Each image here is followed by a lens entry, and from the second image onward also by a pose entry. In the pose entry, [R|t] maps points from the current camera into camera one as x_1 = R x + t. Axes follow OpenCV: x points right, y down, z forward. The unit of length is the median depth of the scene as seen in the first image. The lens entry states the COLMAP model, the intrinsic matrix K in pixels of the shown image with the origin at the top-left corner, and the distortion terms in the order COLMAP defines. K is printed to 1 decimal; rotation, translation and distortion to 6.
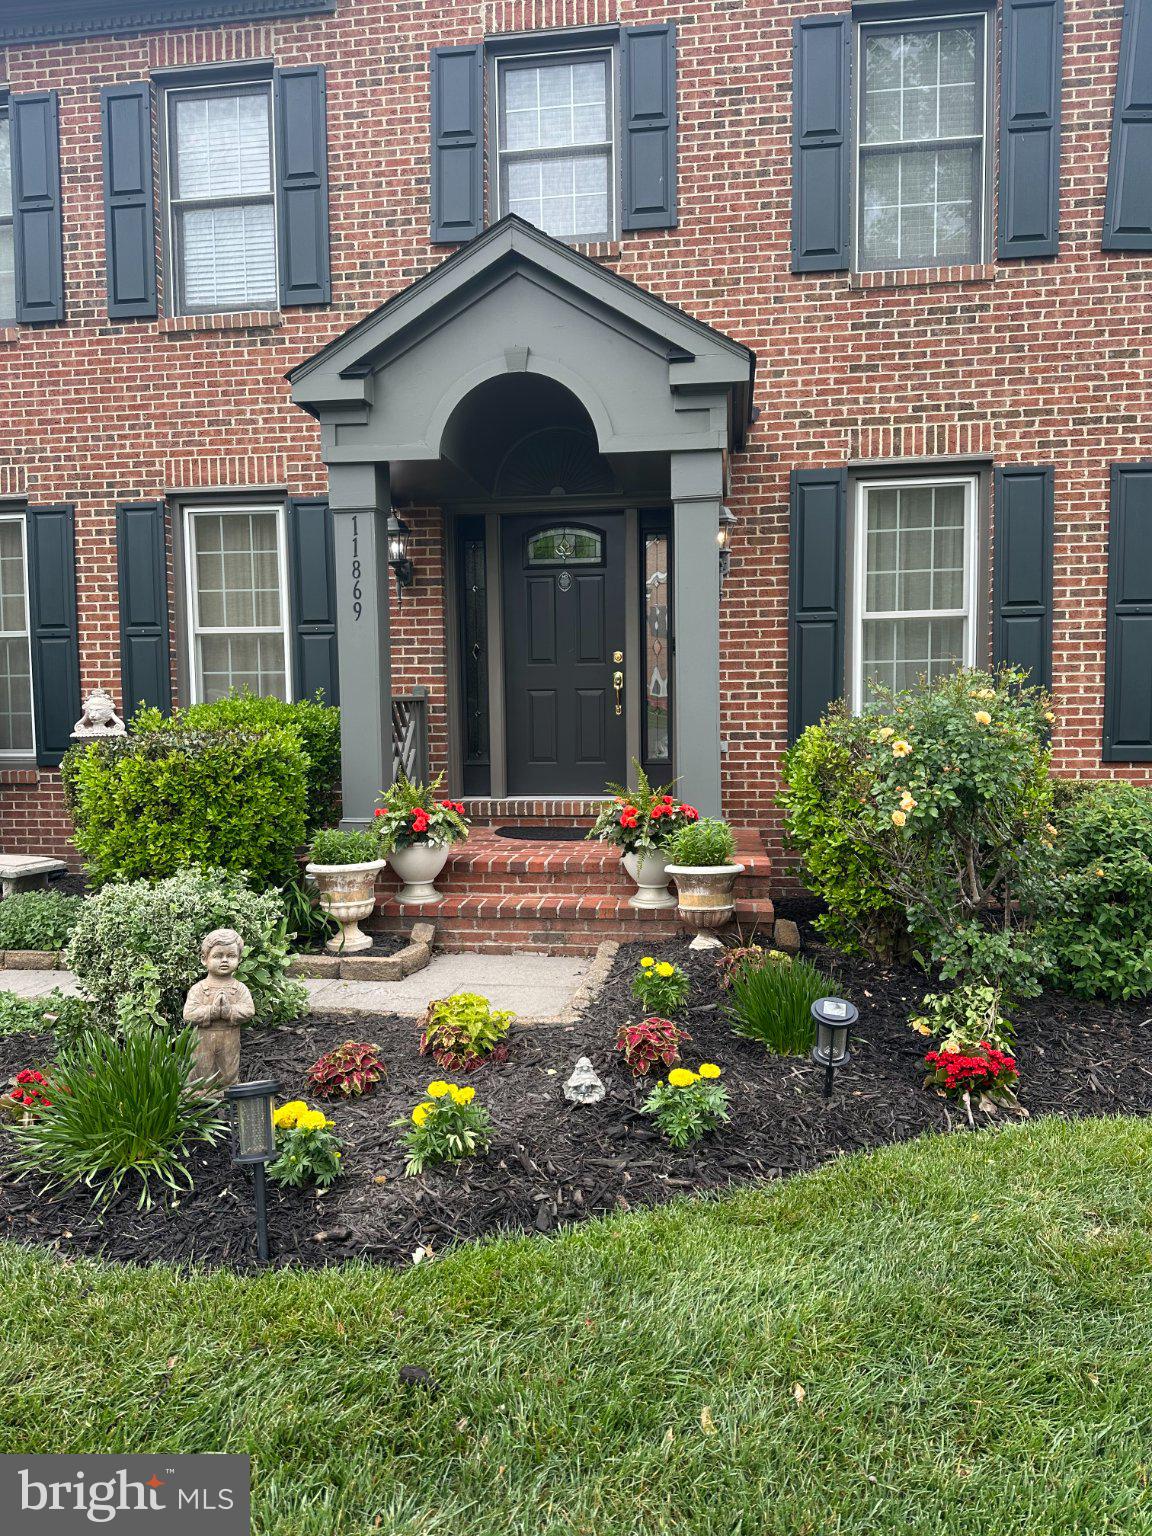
lens RADIAL K [[1078.4, 0, 576.0], [0, 1078.4, 768.0], [0, 0, 1]] dist [0.046122, -0.051993]
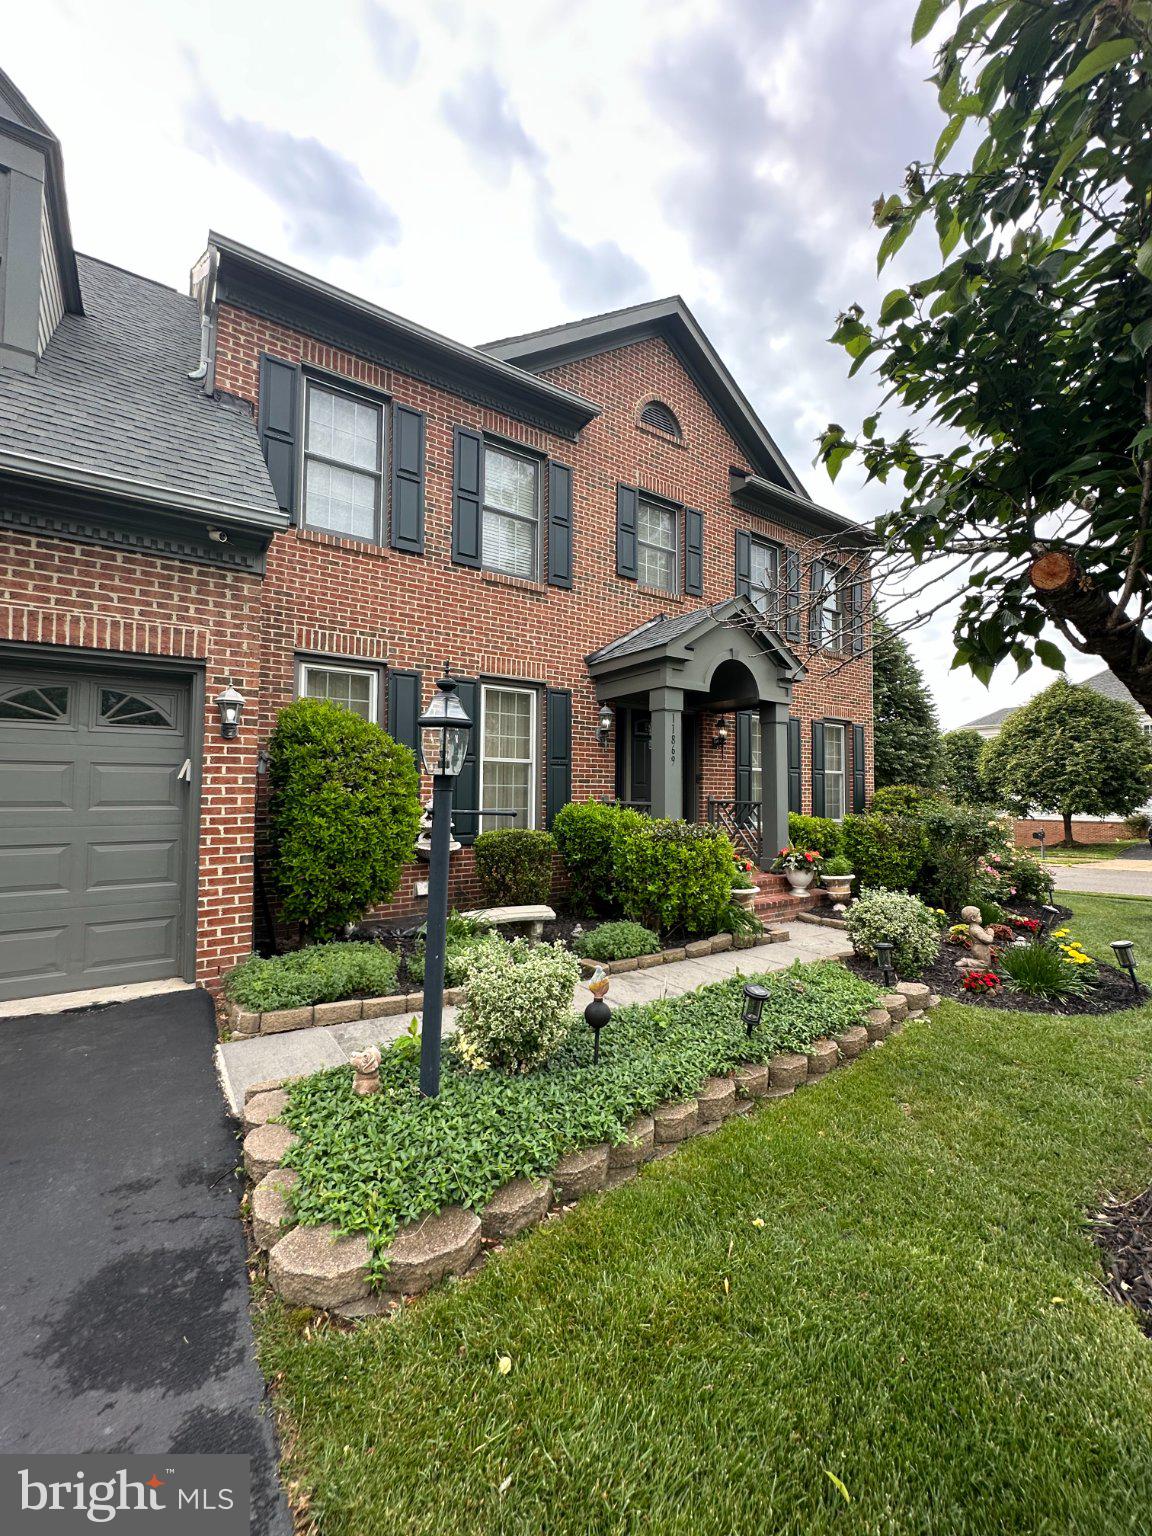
lens RADIAL K [[617.5, 0, 576.0], [0, 617.5, 768.0], [0, 0, 1]] dist [-0.000685, 0.000192]
pose [[0.733436, 0.043836, 0.678344, -0.923042], [0.023435, 0.995695, -0.089683, -0.030412], [-0.679355, 0.081674, 0.729251, 0.255748]]
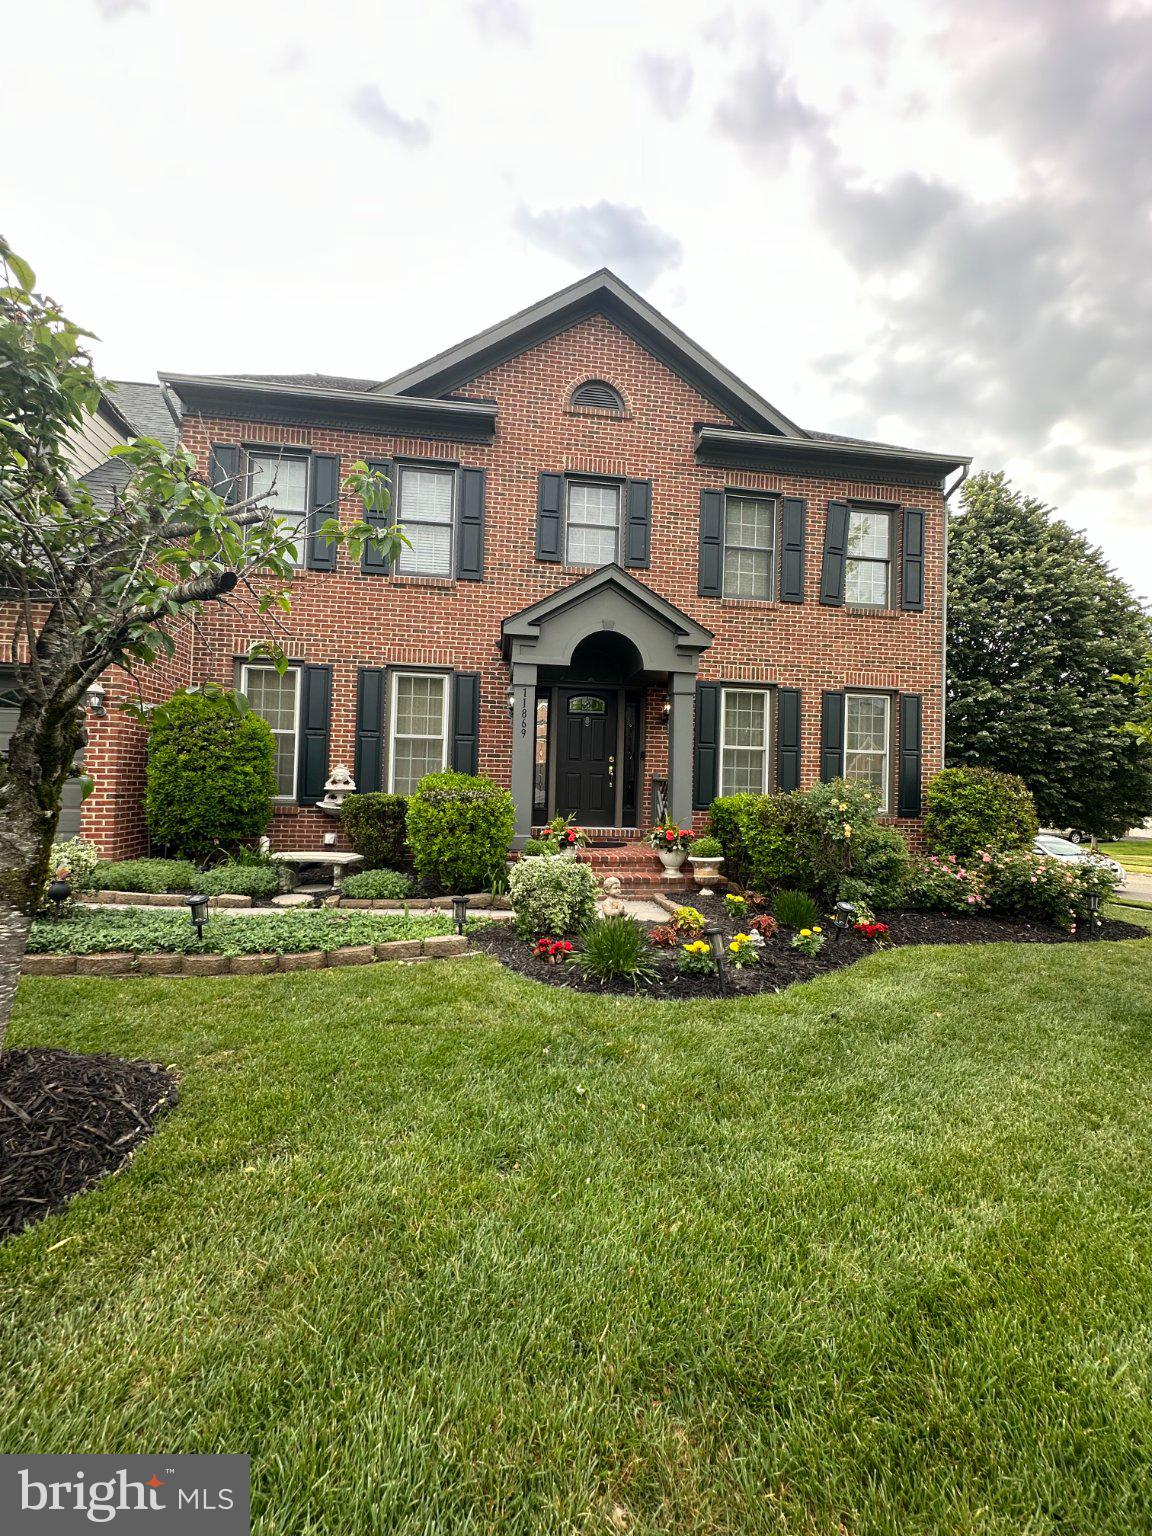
lens RADIAL K [[617.5, 0, 576.0], [0, 617.5, 768.0], [0, 0, 1]] dist [-0.000685, 0.000192]
pose [[0.962847, 0.045098, 0.266254, -0.350099], [-0.024044, 0.996358, -0.081811, 0.011103], [-0.268973, 0.072370, 0.960425, -0.126335]]
